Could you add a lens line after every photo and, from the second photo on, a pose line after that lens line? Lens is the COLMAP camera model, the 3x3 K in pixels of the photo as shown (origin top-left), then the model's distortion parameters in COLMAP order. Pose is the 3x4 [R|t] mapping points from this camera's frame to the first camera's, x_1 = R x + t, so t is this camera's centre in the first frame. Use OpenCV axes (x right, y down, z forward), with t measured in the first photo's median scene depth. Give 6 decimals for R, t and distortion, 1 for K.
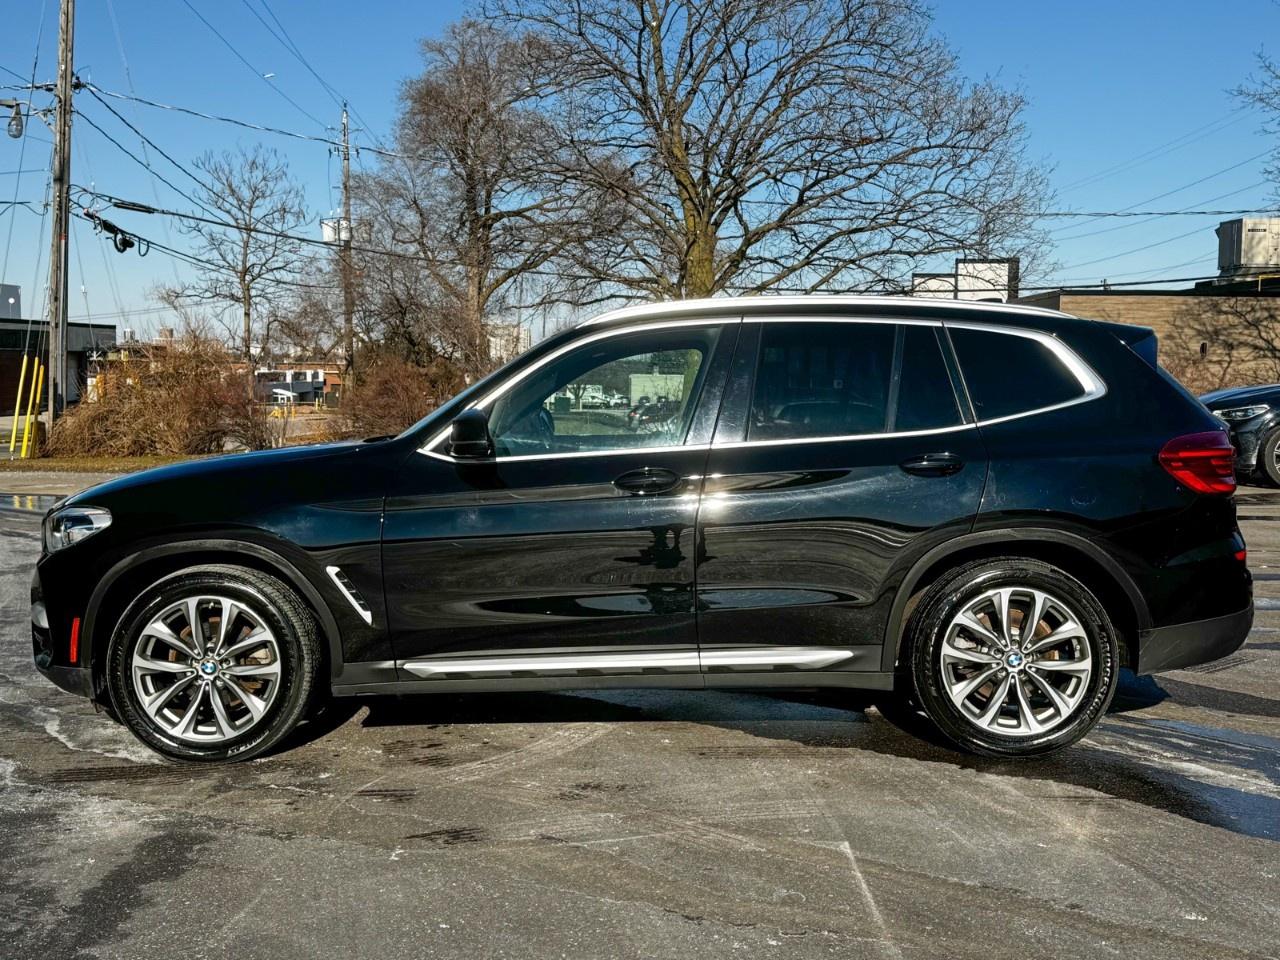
lens RADIAL K [[1761.9, 0, 660.0], [0, 1761.9, 480.4], [0, 0, 1]] dist [0.218316, -0.667831]
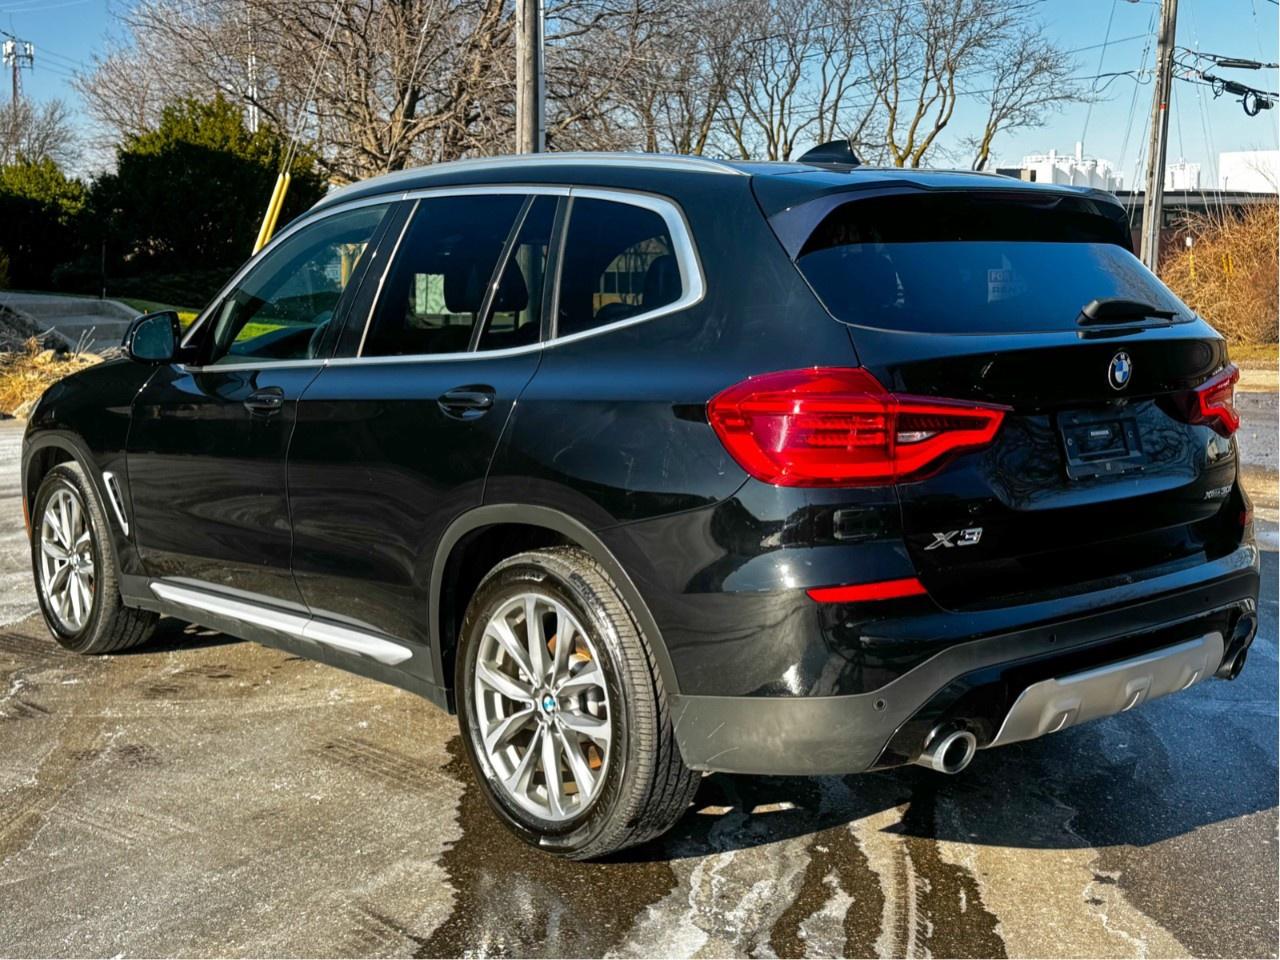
lens RADIAL K [[1761.9, 0, 660.0], [0, 1761.9, 480.4], [0, 0, 1]] dist [0.218316, -0.667831]
pose [[0.565981, 0.089303, -0.819567, 0.292970], [-0.031581, 0.995735, 0.086690, -0.015411], [0.823813, -0.023182, 0.566387, 0.259251]]
